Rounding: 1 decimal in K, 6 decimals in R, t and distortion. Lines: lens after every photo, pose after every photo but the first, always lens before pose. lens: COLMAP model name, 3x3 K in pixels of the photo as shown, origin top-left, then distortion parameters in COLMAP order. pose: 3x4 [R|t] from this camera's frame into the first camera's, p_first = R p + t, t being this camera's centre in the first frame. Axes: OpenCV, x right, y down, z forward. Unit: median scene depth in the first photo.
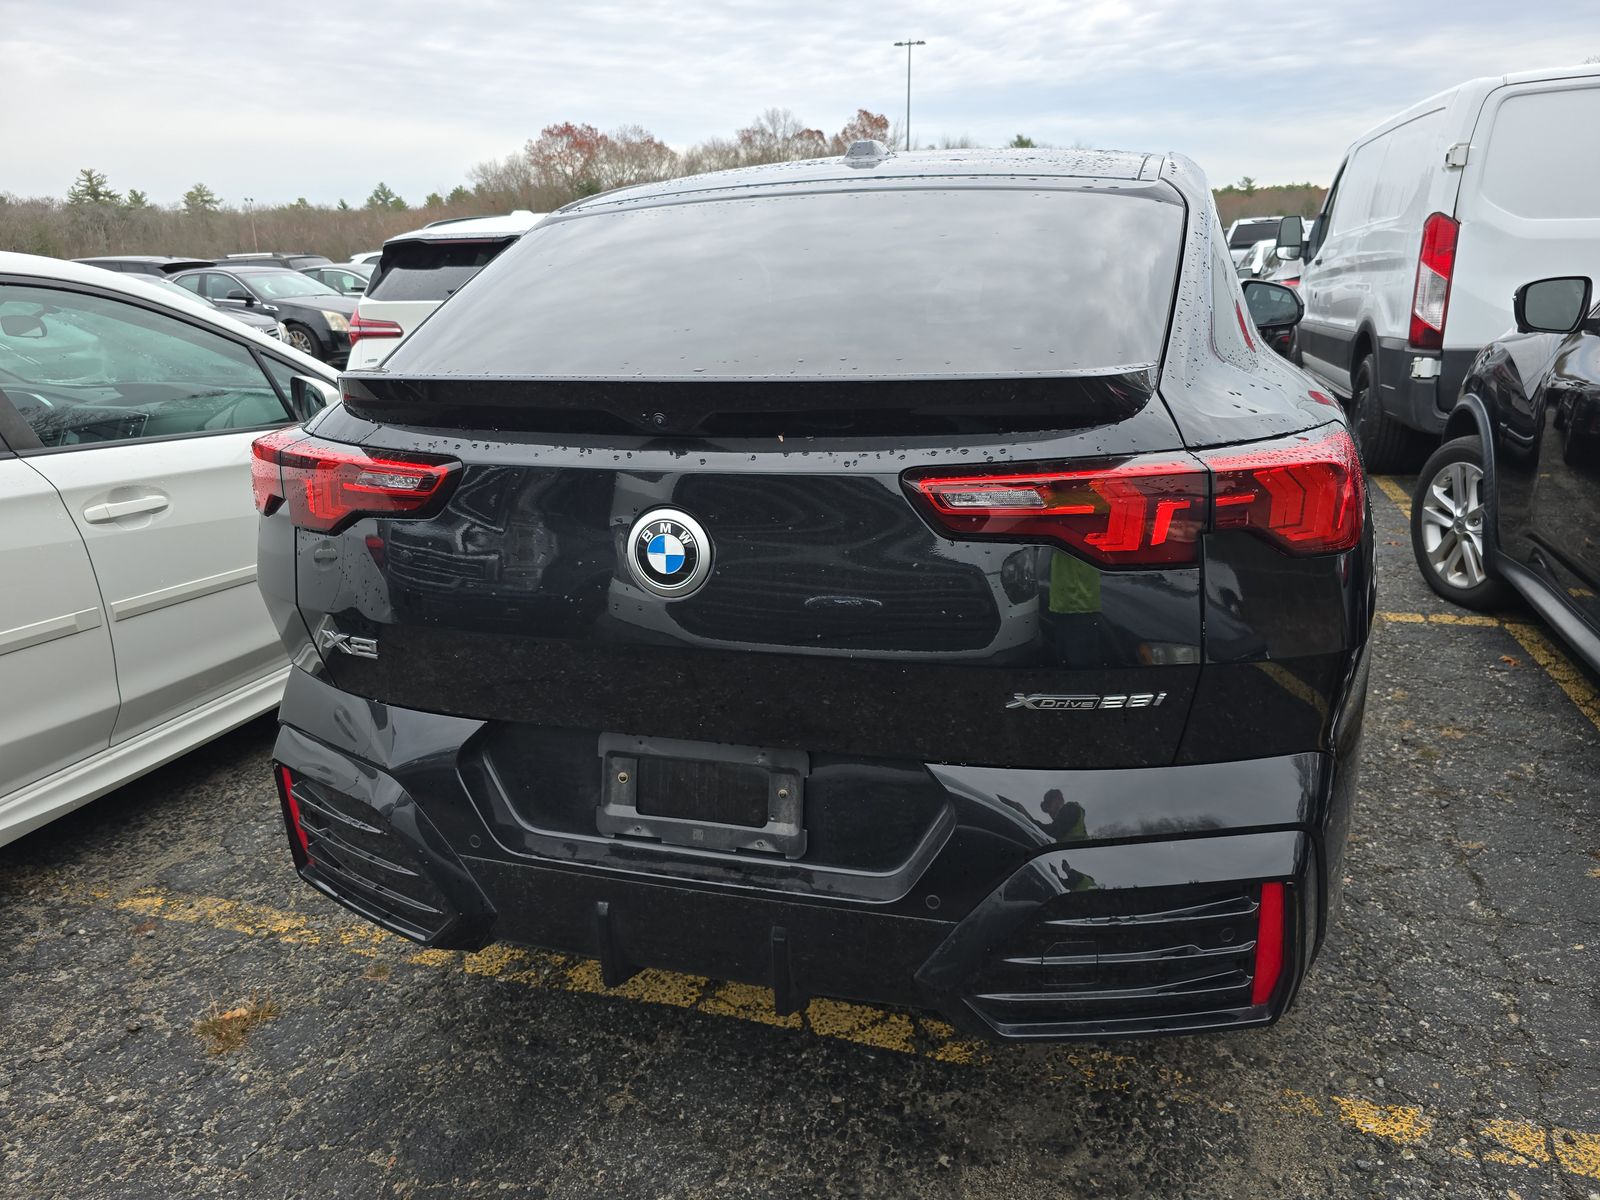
lens RADIAL K [[1080.2, 0, 800.0], [0, 1080.2, 600.0], [0, 0, 1]] dist [0.045658, -0.042174]
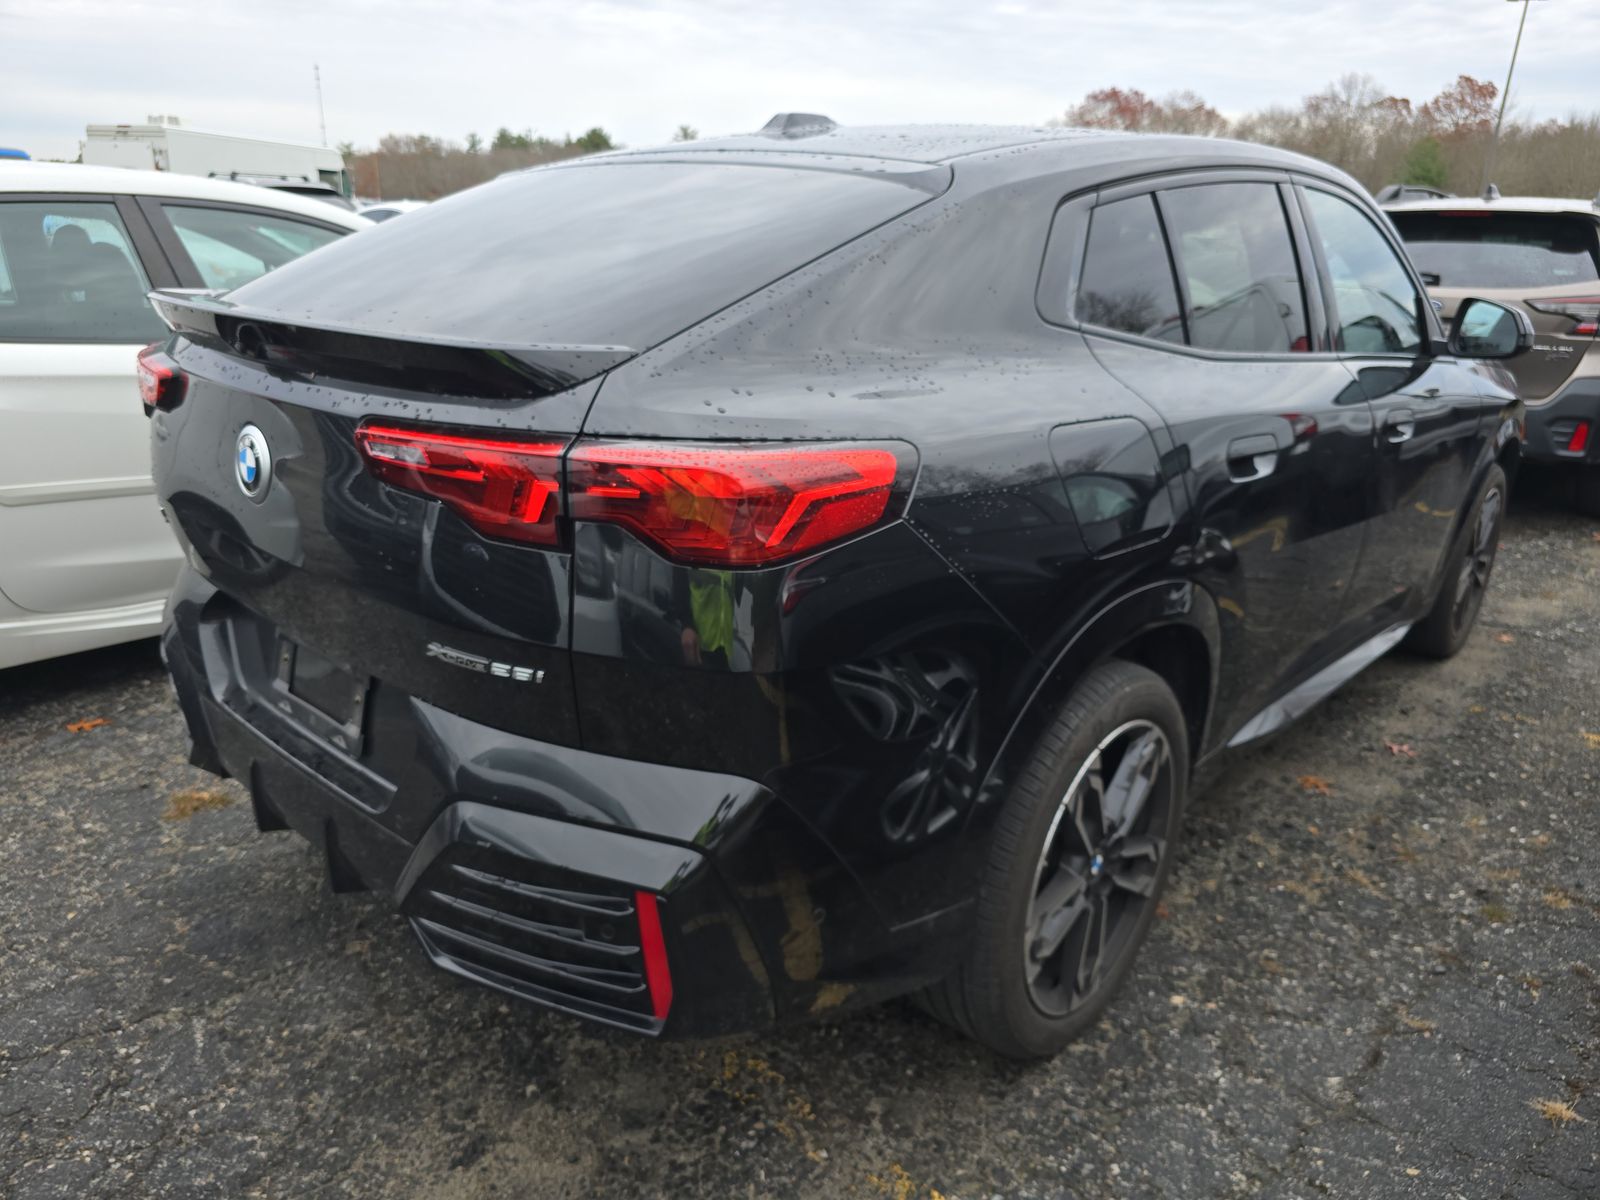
lens RADIAL K [[1091.1, 0, 800.0], [0, 1091.1, 600.0], [0, 0, 1]] dist [0.041705, -0.045941]
pose [[0.898459, 0.194968, -0.393393, 0.618905], [-0.185711, 0.980654, 0.061878, -0.057431], [0.397847, 0.017462, 0.917286, 0.107880]]
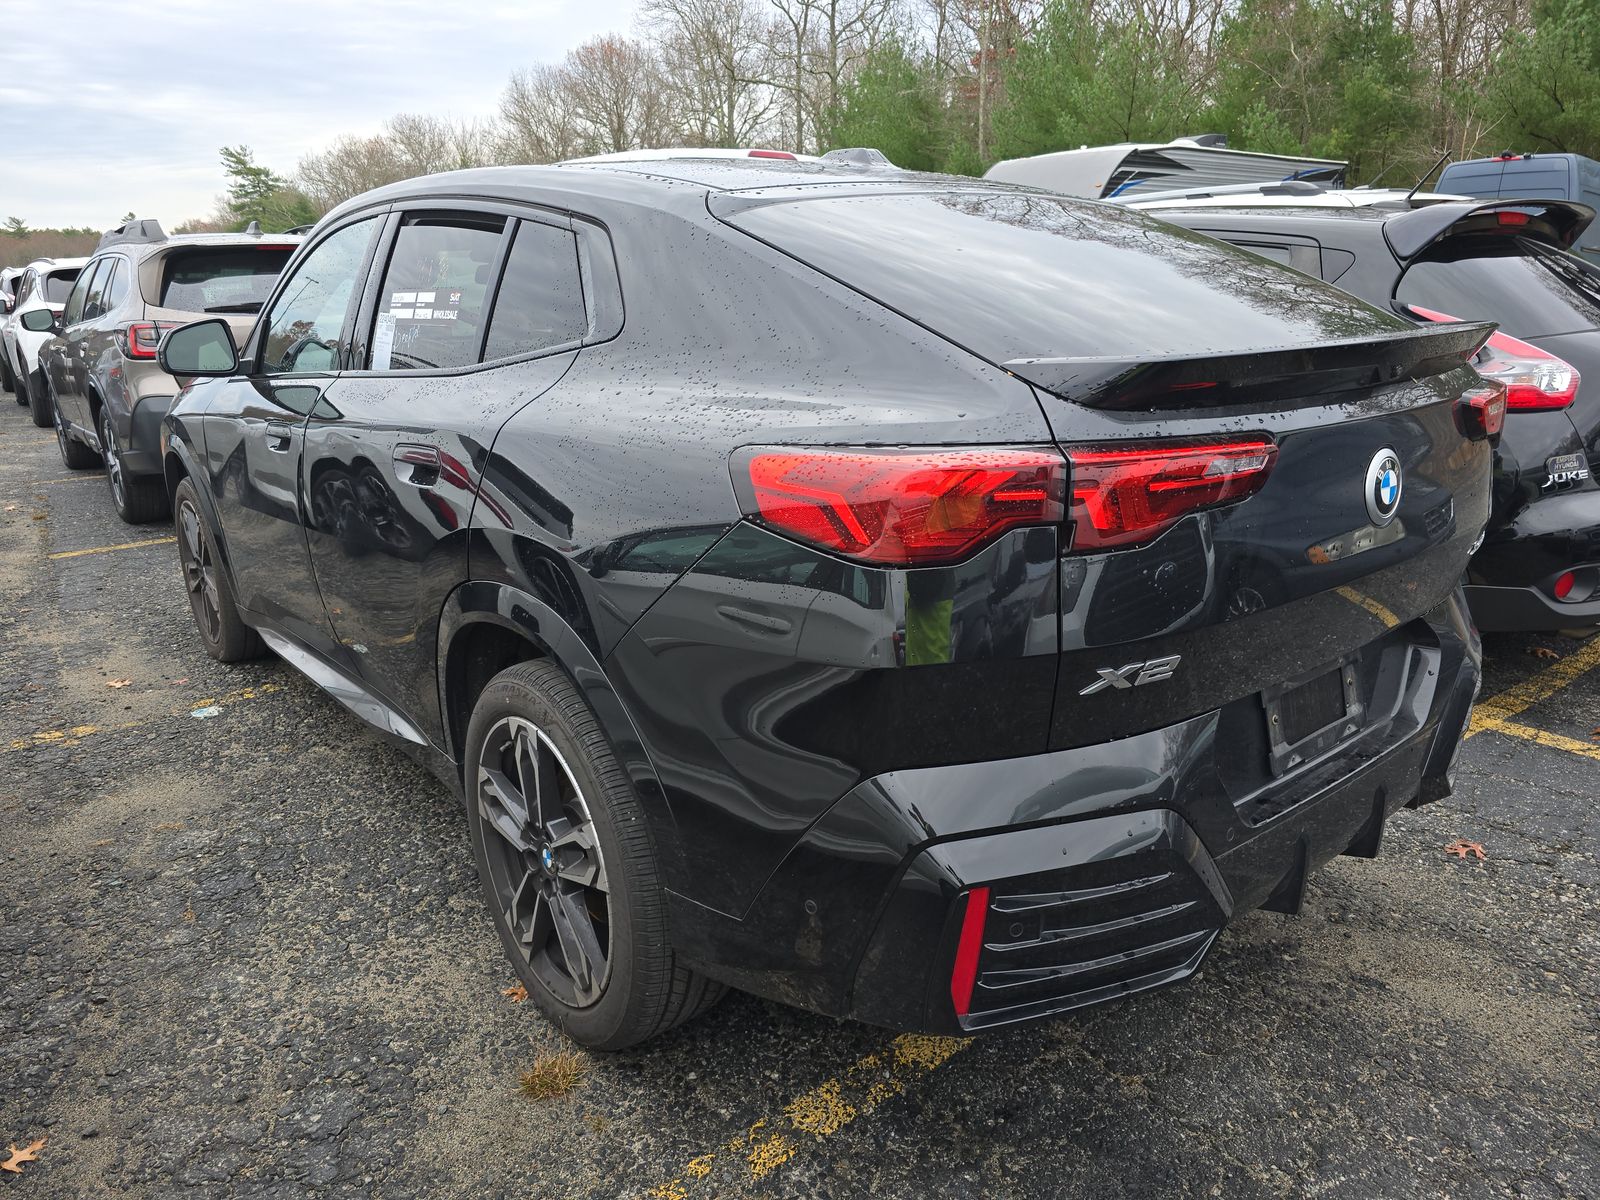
lens RADIAL K [[1091.1, 0, 800.0], [0, 1091.1, 600.0], [0, 0, 1]] dist [0.041705, -0.045941]
pose [[0.568211, -0.217668, 0.793572, -1.002371], [0.243915, 0.965592, 0.090203, -0.129047], [-0.785901, 0.142310, 0.601753, 0.551366]]
